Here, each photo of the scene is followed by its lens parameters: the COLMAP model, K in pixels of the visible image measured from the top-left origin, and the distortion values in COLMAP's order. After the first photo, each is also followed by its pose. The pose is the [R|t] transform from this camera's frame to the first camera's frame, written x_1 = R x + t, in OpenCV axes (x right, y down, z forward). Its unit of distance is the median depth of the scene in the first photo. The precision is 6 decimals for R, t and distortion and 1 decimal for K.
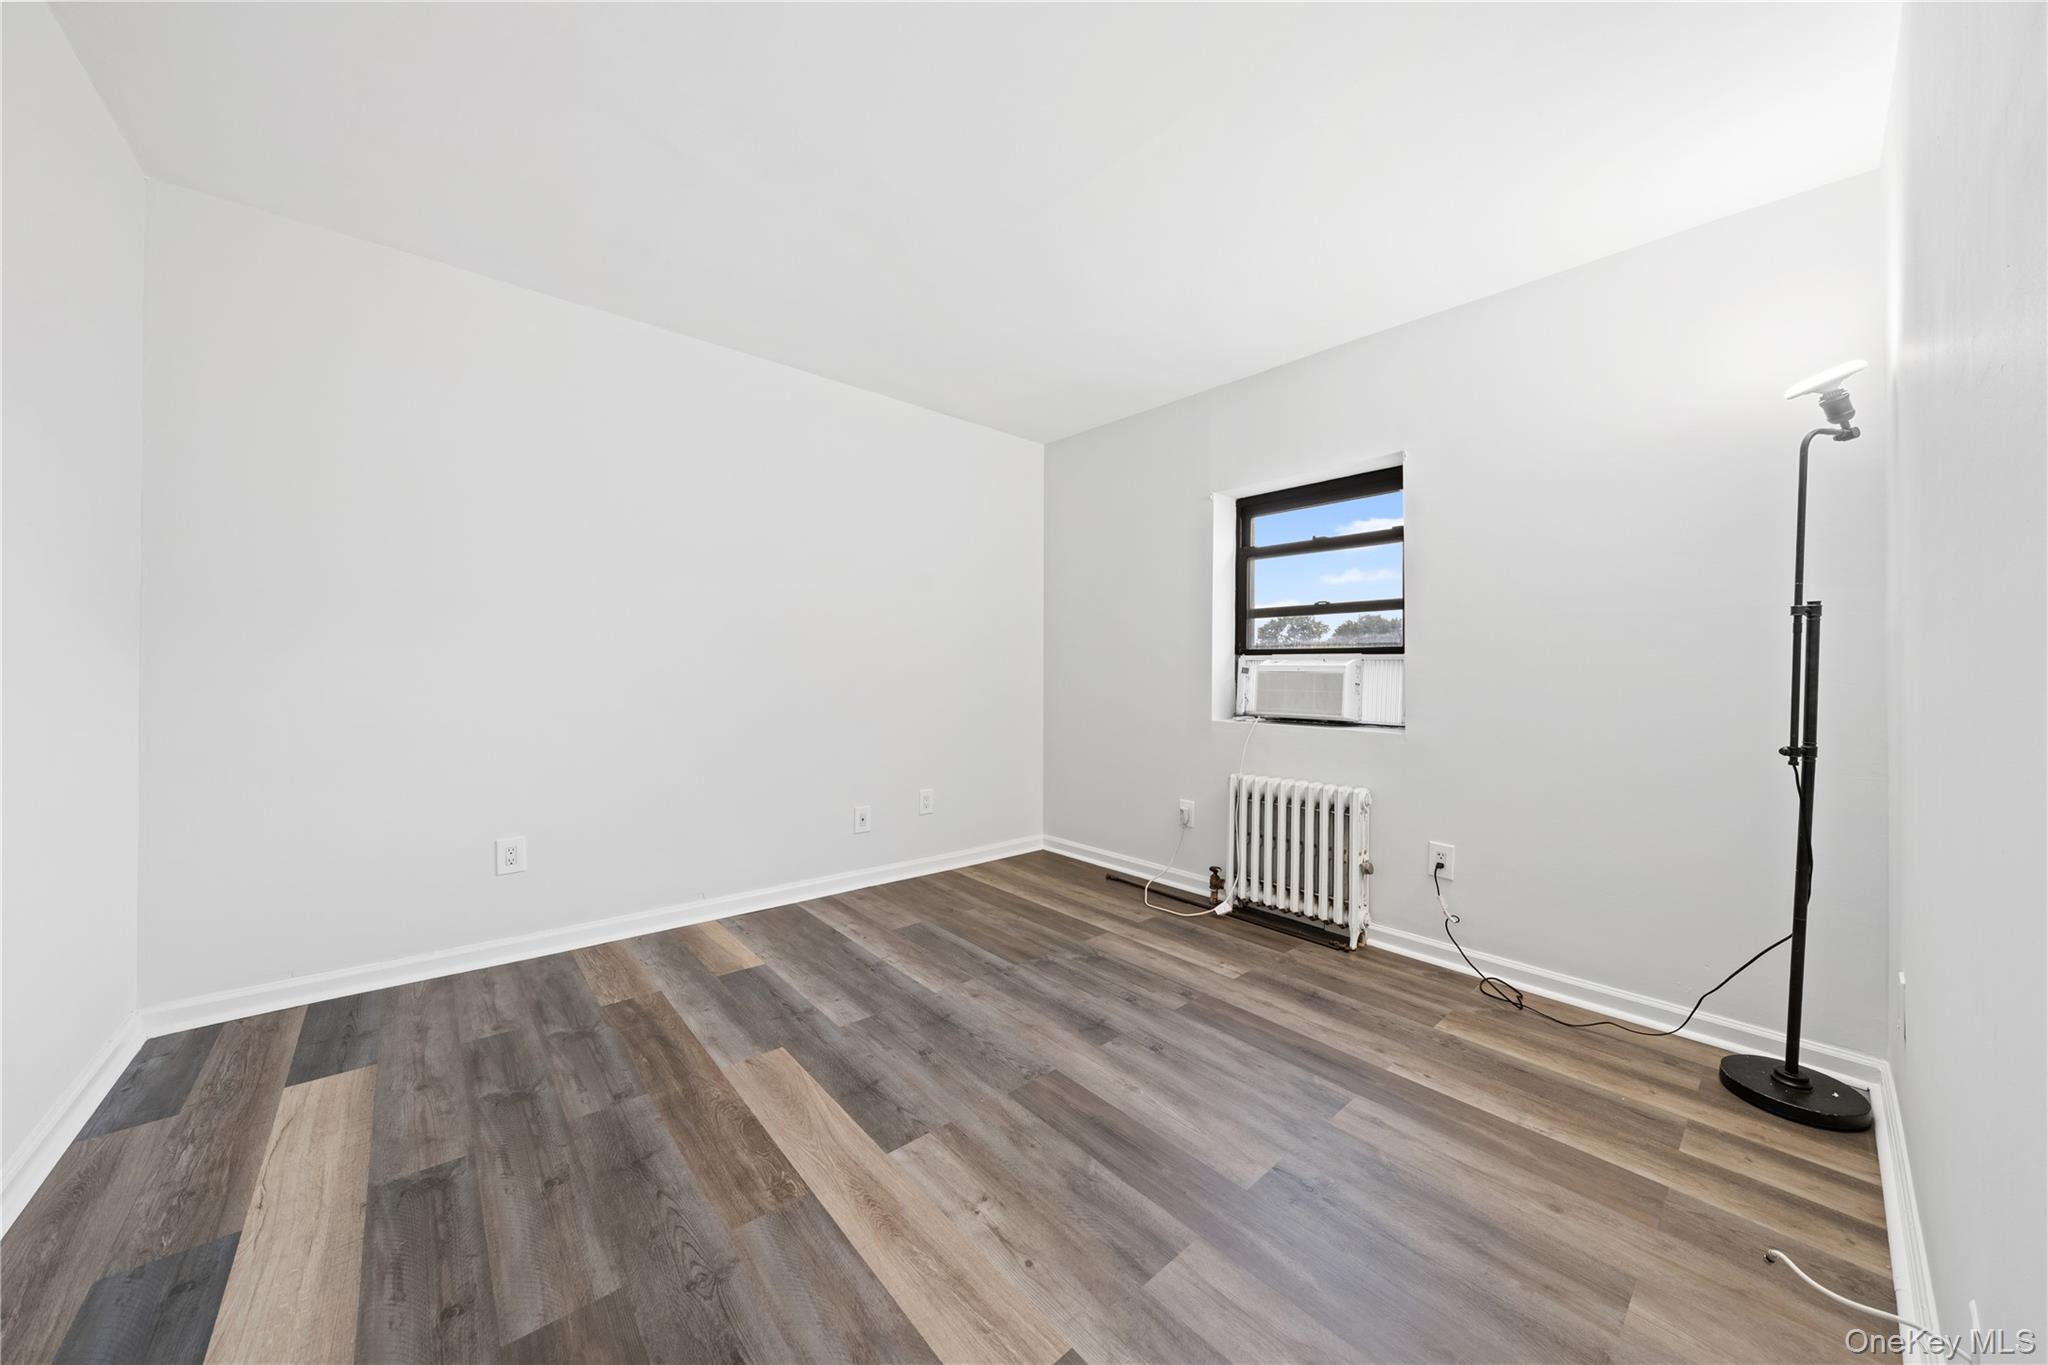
lens RADIAL K [[695.1, 0, 1016.7], [0, 695.1, 679.6], [0, 0, 1]] dist [-0.003295, -0.000242]
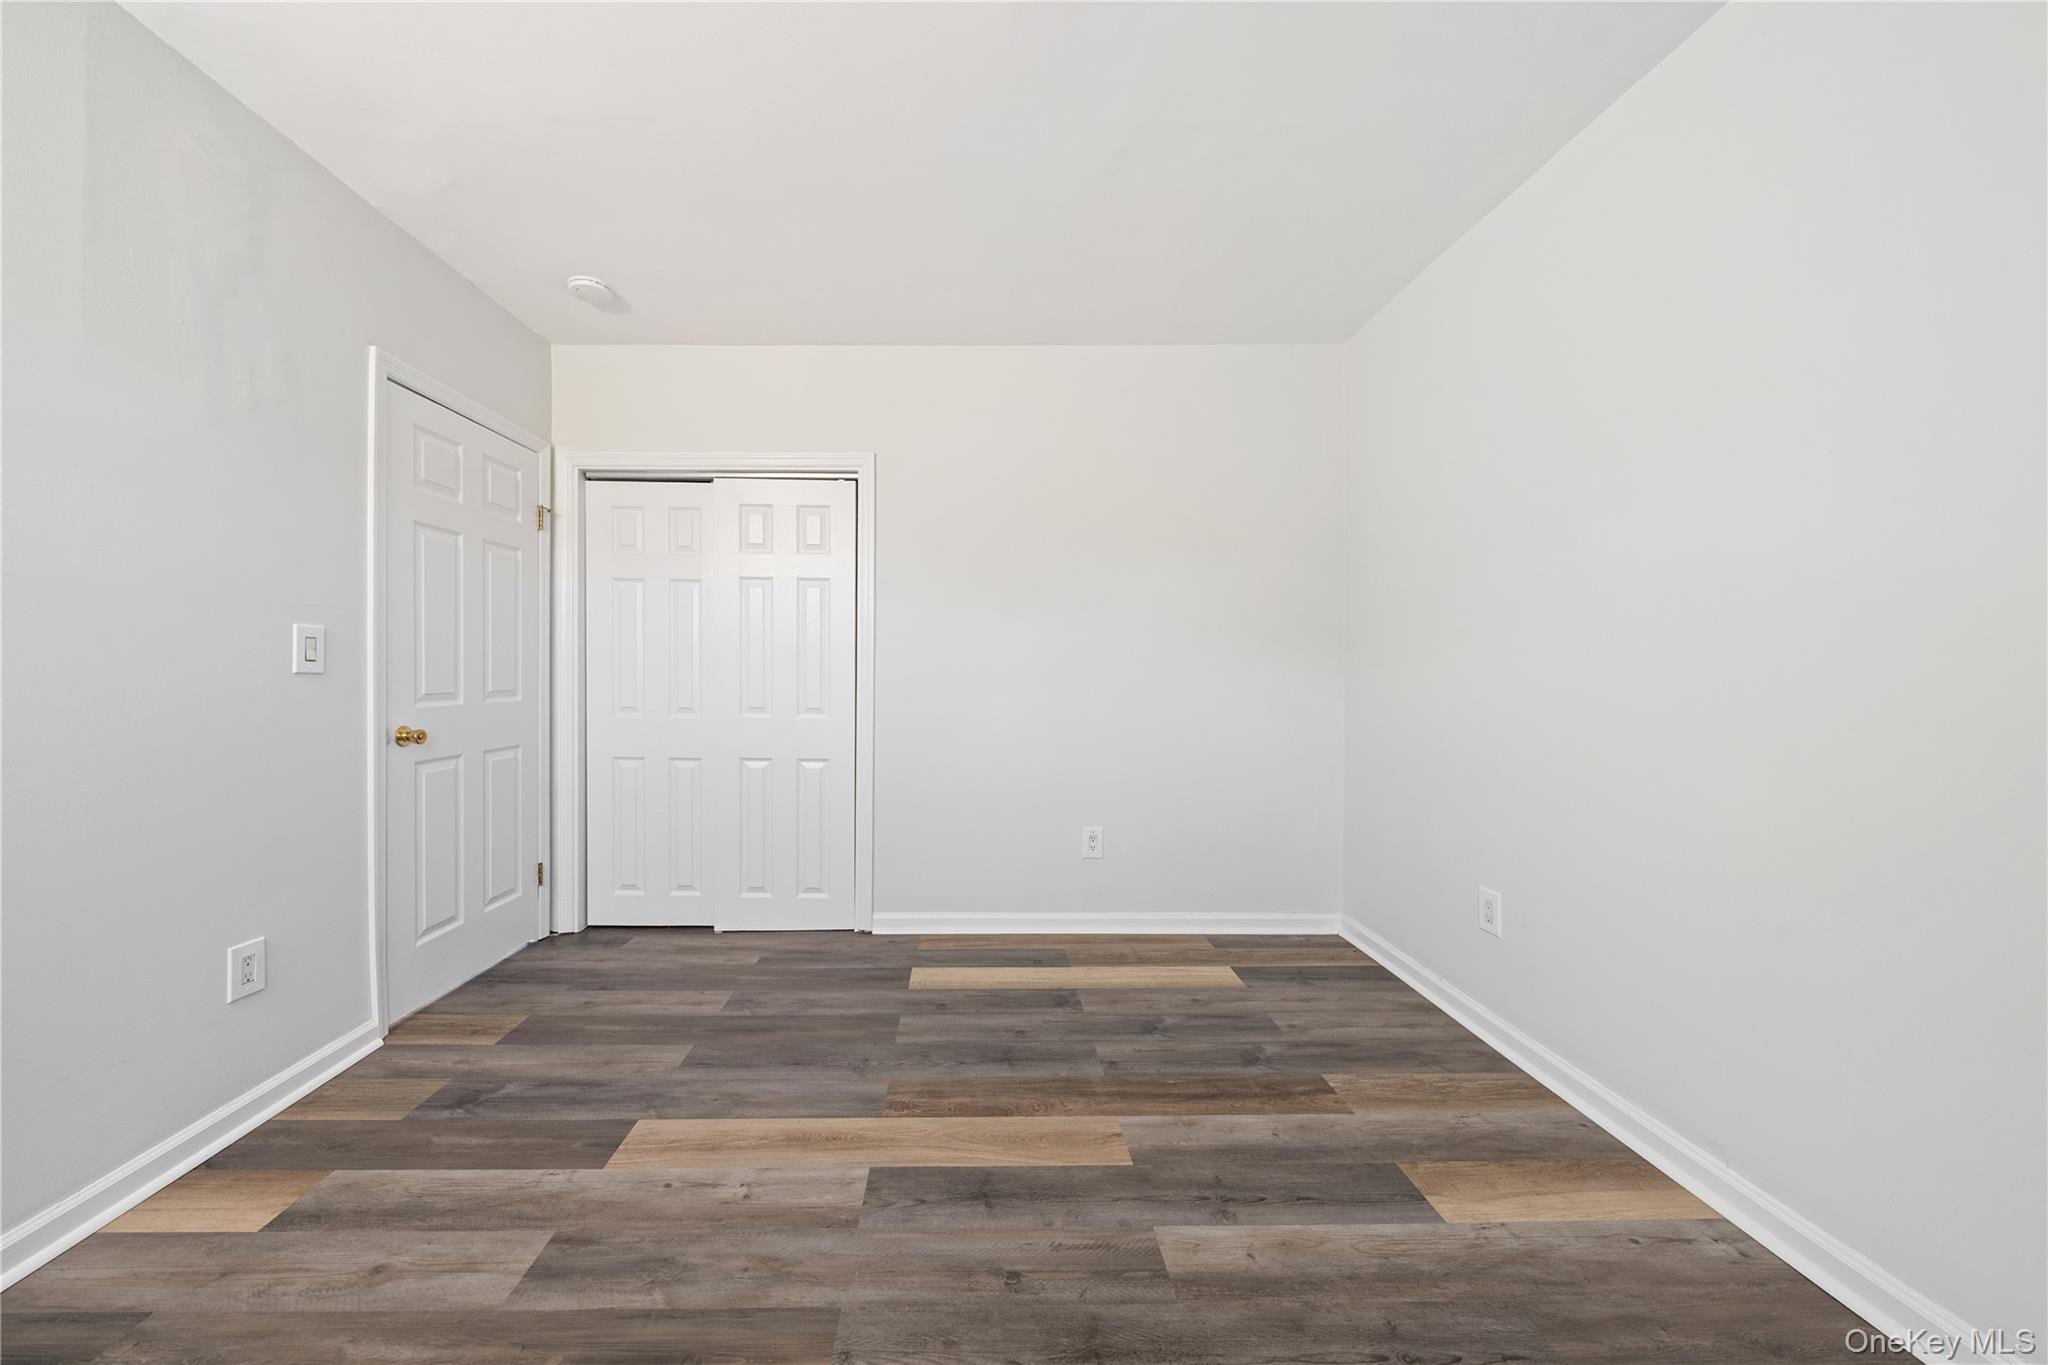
lens RADIAL K [[695.1, 0, 974.4], [0, 695.1, 685.8], [0, 0, 1]] dist [-0.003295, -0.000242]
pose [[-0.631784, -0.001490, -0.775143, 0.443717], [-0.025849, 0.999482, 0.019147, -0.019120], [0.774714, 0.032133, -0.631495, 1.573477]]
